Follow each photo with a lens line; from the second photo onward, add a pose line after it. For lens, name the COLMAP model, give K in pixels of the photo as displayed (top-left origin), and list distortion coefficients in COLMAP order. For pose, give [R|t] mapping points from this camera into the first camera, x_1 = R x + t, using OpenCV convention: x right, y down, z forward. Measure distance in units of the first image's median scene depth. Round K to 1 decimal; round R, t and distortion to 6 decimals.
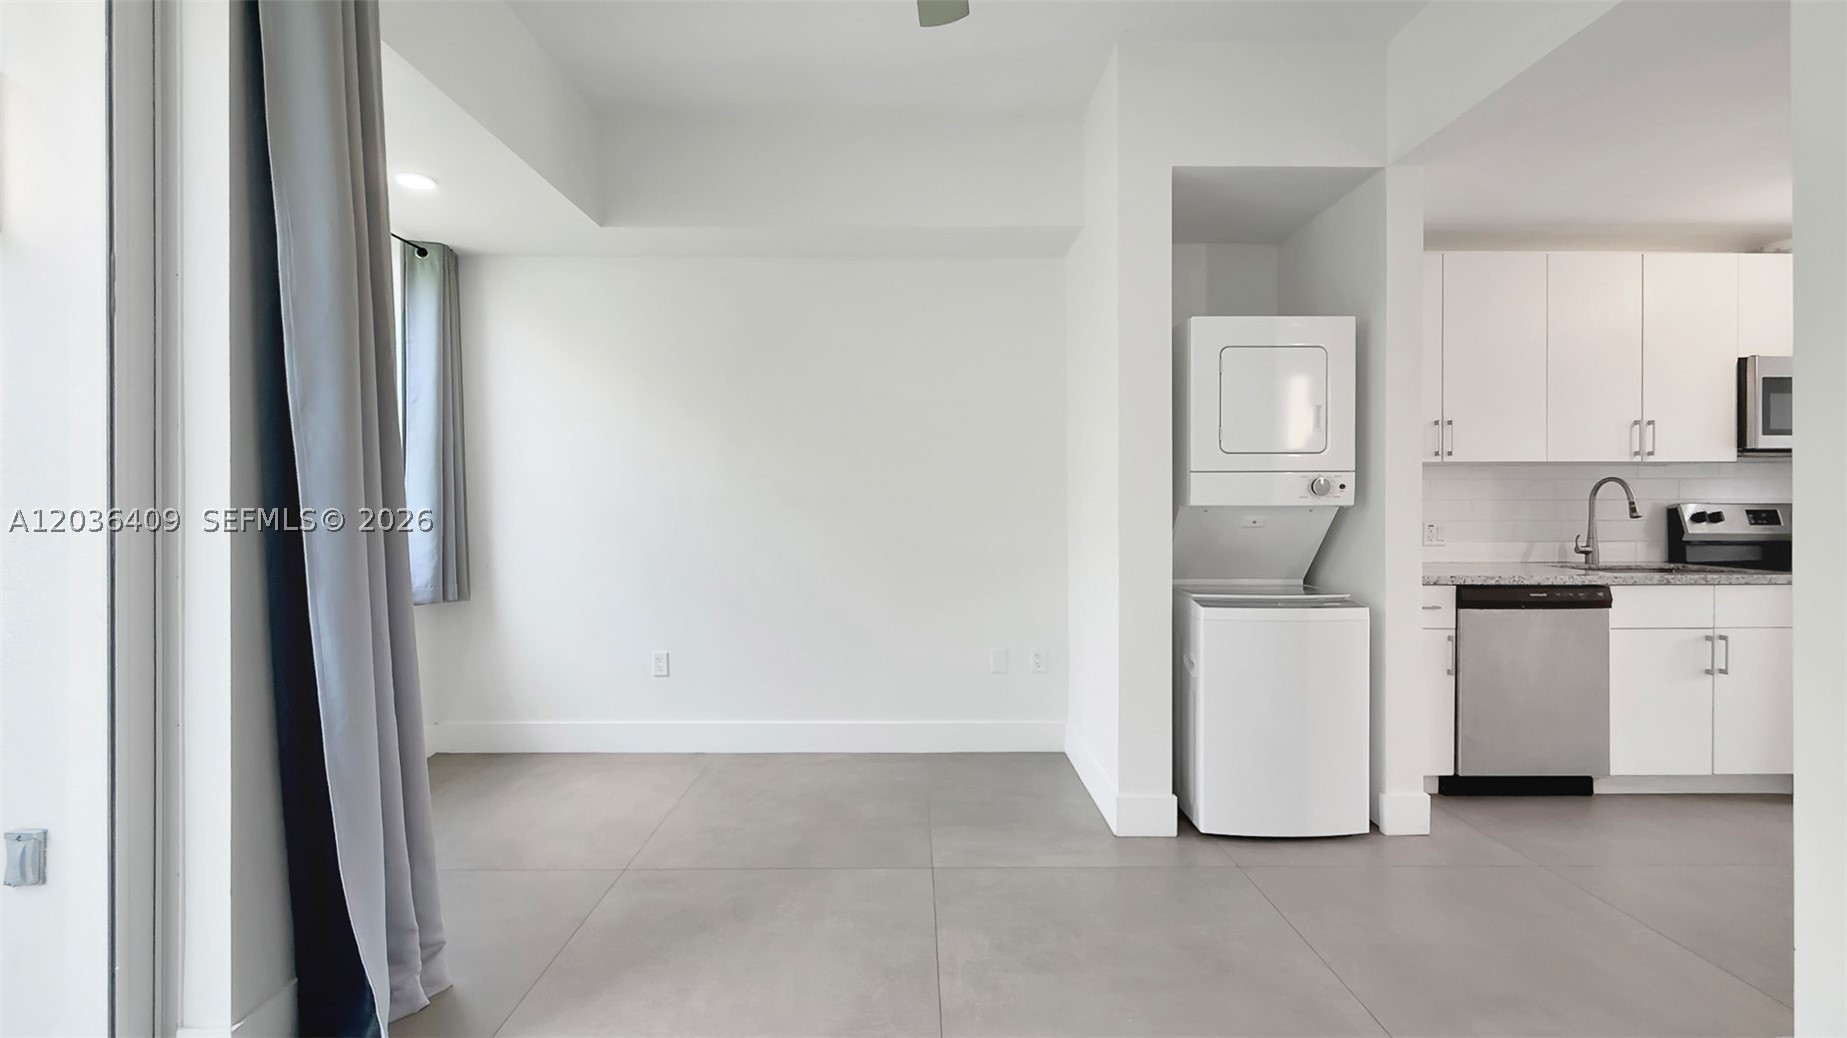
lens RADIAL K [[744.6, 0, 925.7], [0, 744.6, 509.2], [0, 0, 1]] dist [-0.000366, -0.000351]
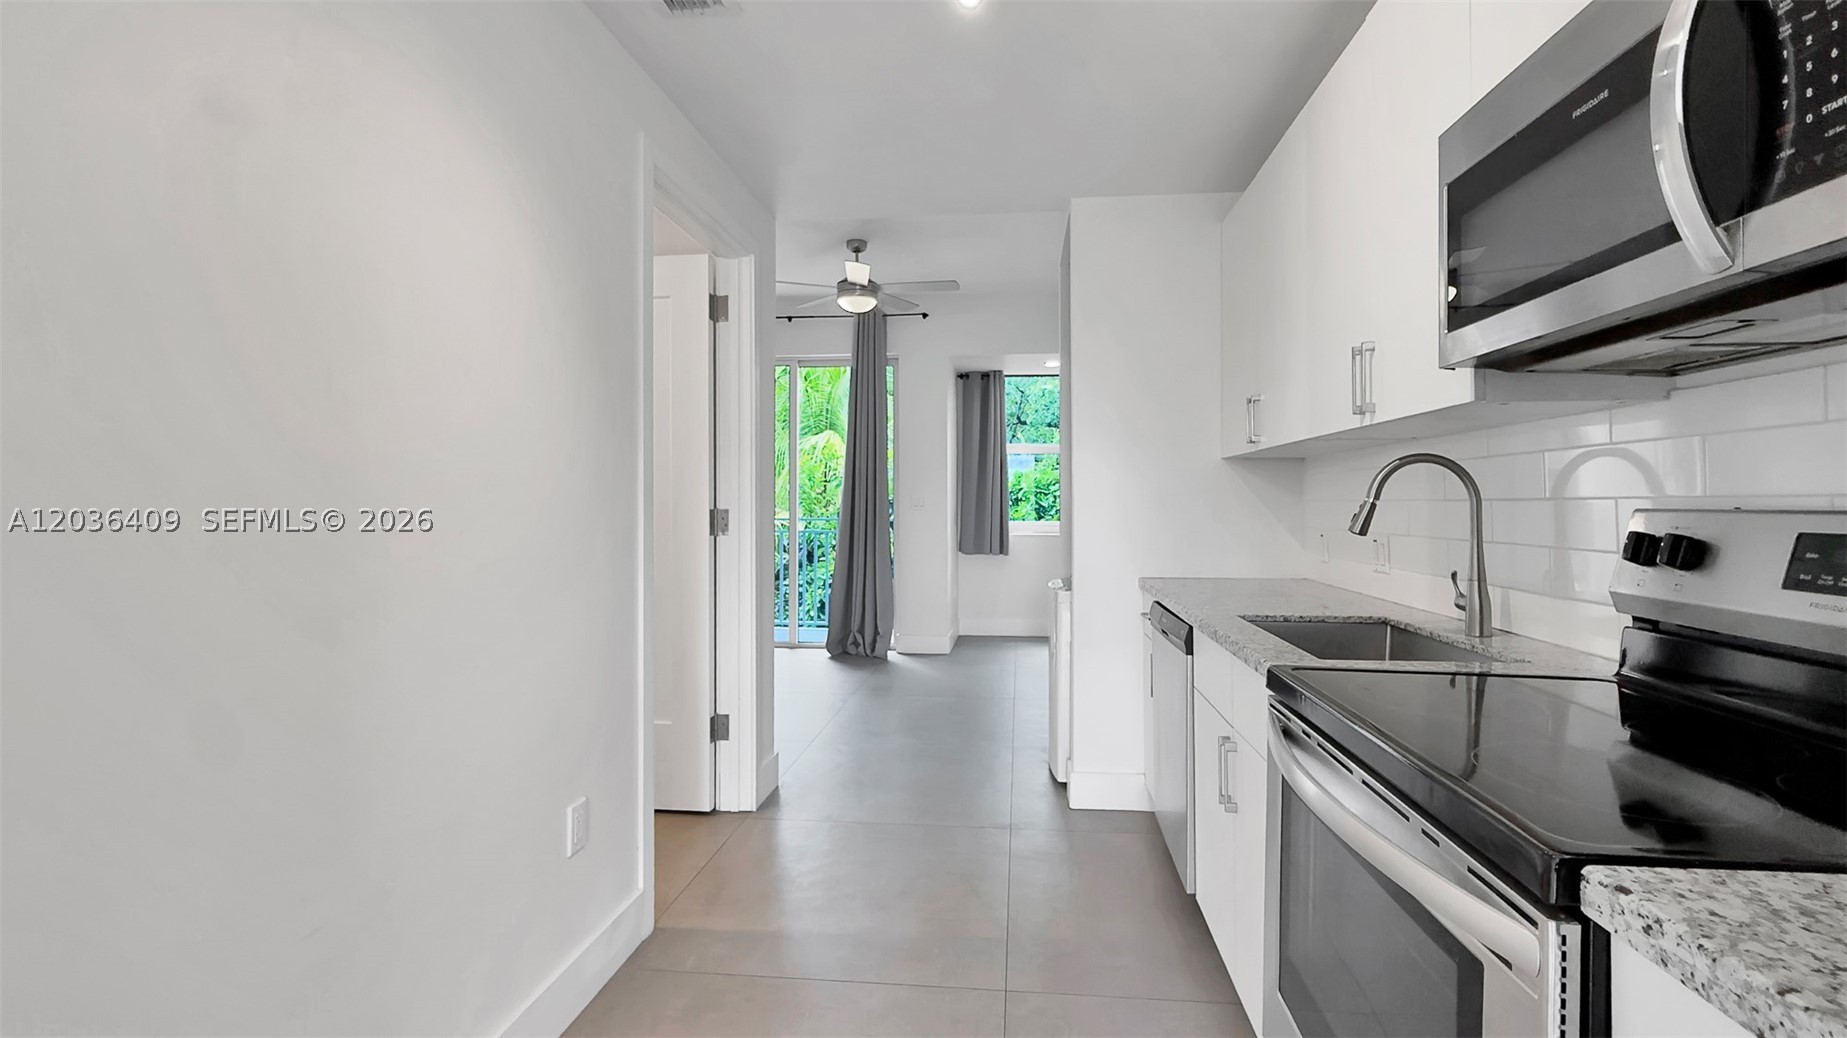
lens RADIAL K [[798.7, 0, 925.1], [0, 798.7, 511.7], [0, 0, 1]] dist [-0.000399, 0.000098]
pose [[-0.118131, 0.012642, -0.992917, 1.694183], [-0.005118, 0.999898, 0.013340, -0.011170], [0.992985, 0.006658, -0.118055, 0.838994]]
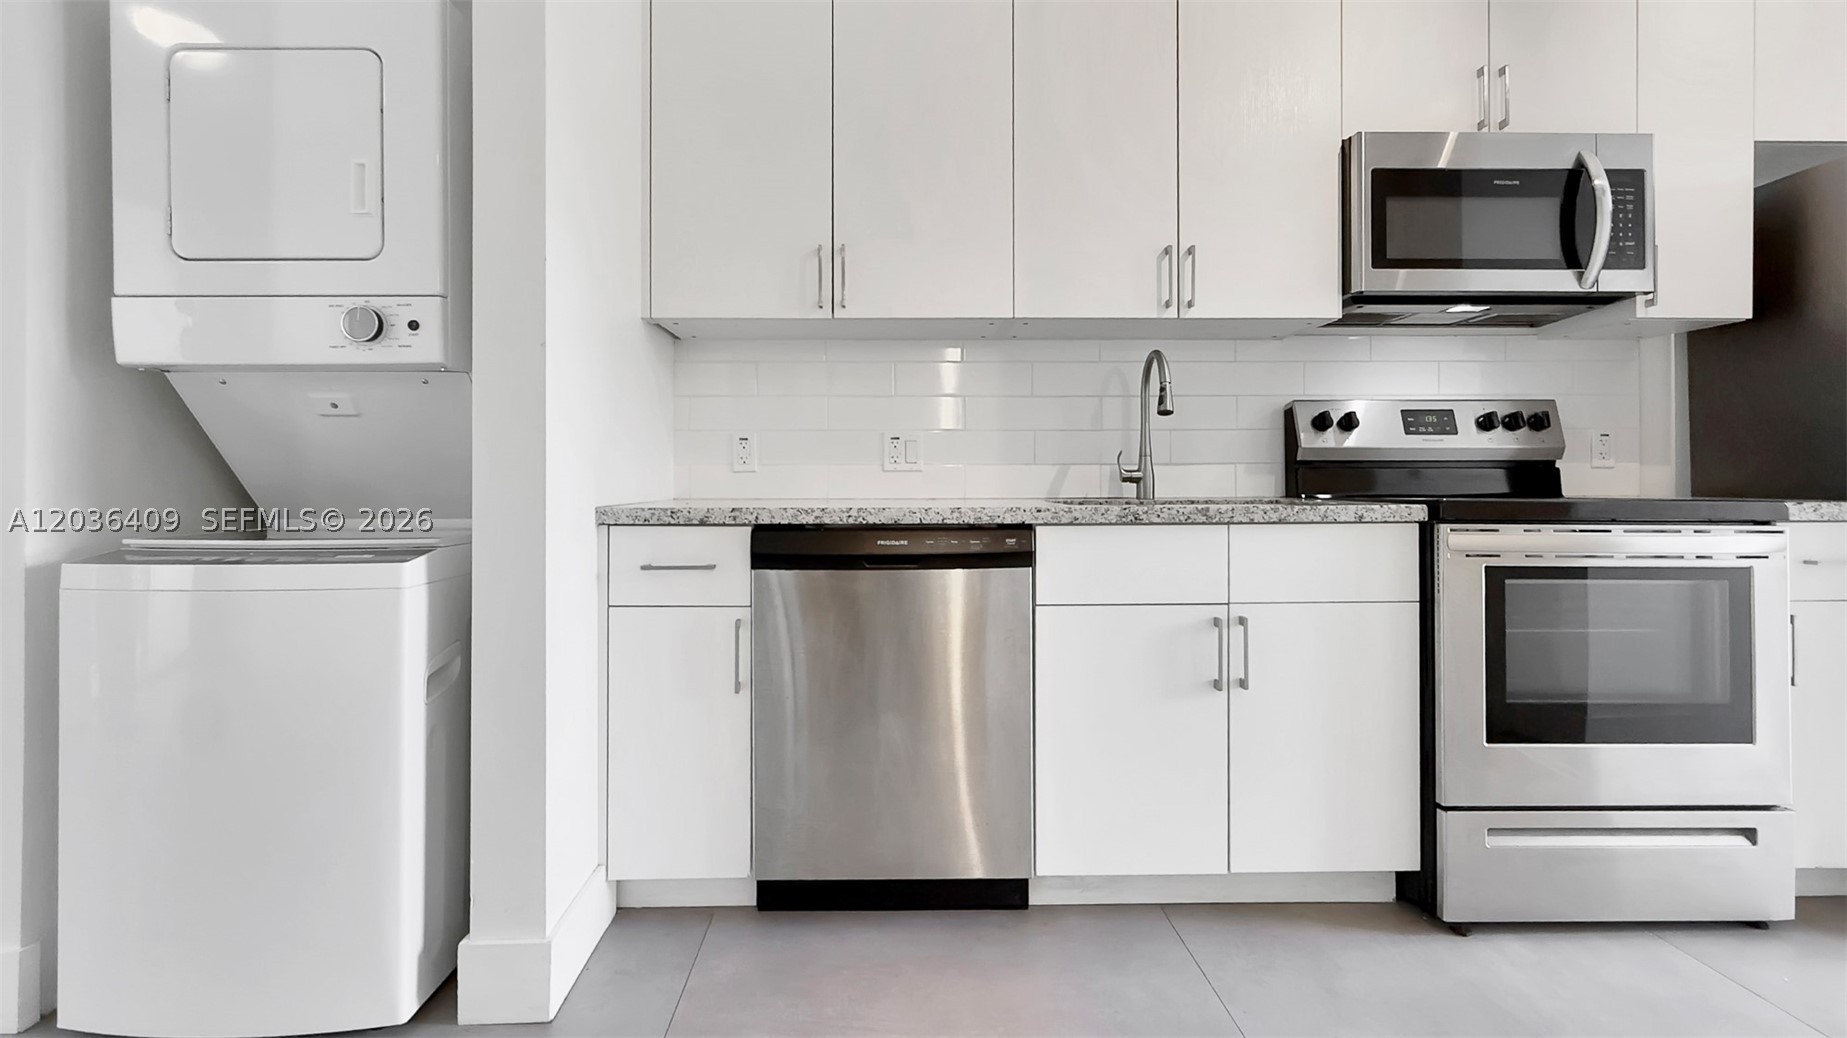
lens RADIAL K [[780.5, 0, 914.9], [0, 780.5, 480.6], [0, 0, 1]] dist [-0.000292, -0.000096]
pose [[0.999967, -0.002114, 0.007842, 0.824677], [0.002164, 0.999977, -0.006423, 0.072941], [-0.007828, 0.006440, 0.999949, 0.430010]]
